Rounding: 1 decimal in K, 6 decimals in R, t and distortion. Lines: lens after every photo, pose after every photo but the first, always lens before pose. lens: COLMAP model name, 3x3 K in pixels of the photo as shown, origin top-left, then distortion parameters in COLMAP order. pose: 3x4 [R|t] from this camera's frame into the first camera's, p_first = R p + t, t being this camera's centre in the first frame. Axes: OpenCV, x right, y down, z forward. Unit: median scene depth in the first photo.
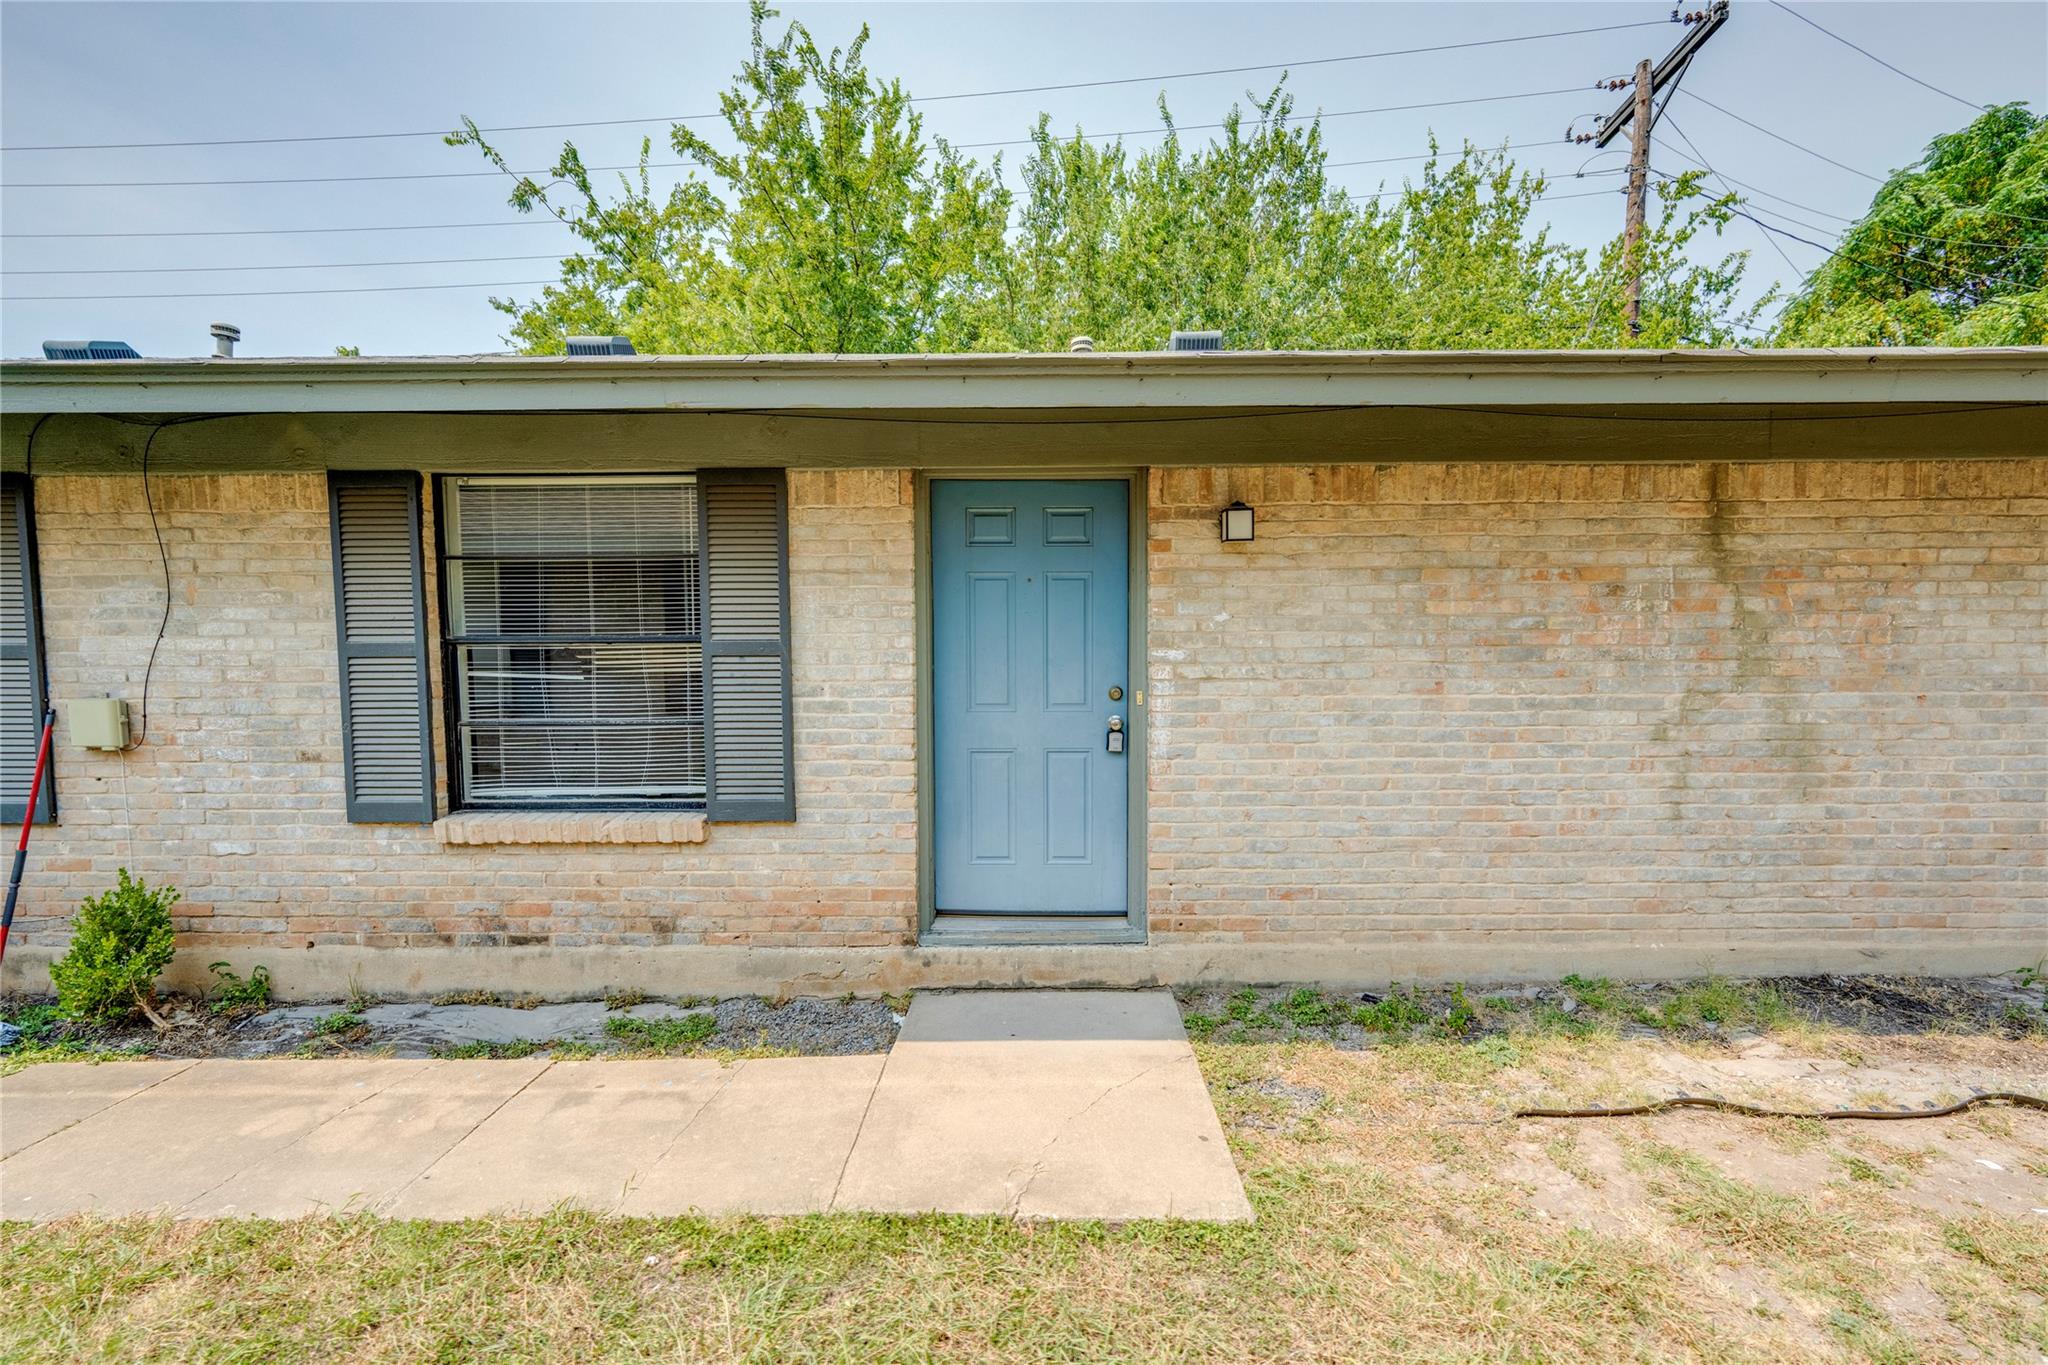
lens RADIAL K [[809.5, 0, 999.0], [0, 809.5, 689.5], [0, 0, 1]] dist [-0.000359, 0.000228]
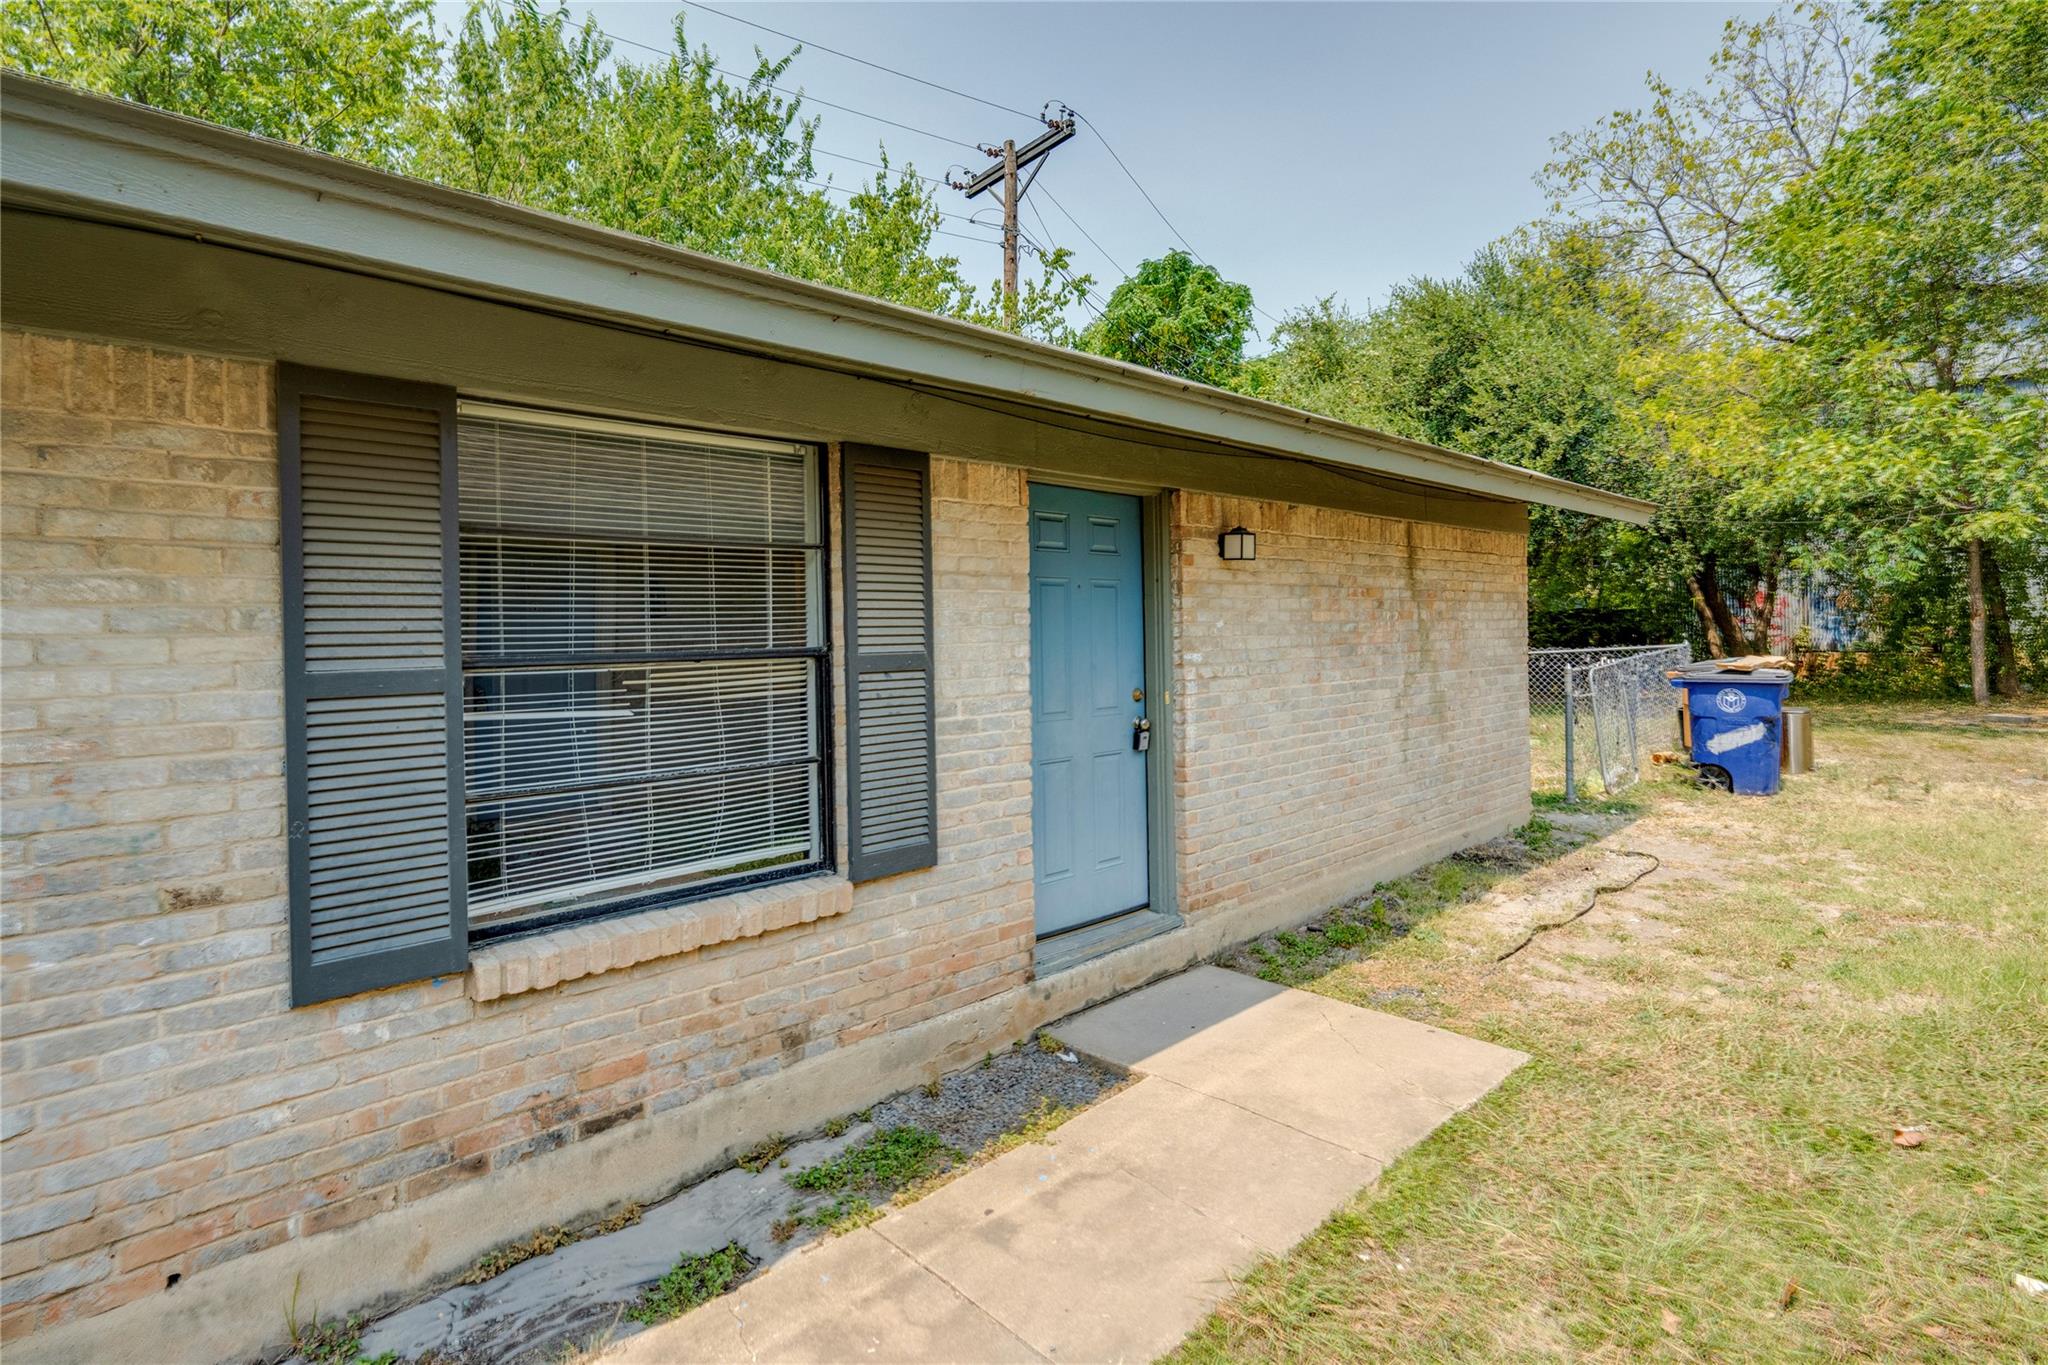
lens RADIAL K [[946.6, 0, 1024.2], [0, 946.6, 640.9], [0, 0, 1]] dist [0.002075, -0.000220]
pose [[0.743069, -0.013691, 0.669075, -0.842242], [0.054459, 0.997712, -0.040066, -0.026428], [-0.666996, 0.066209, 0.742114, 0.187854]]
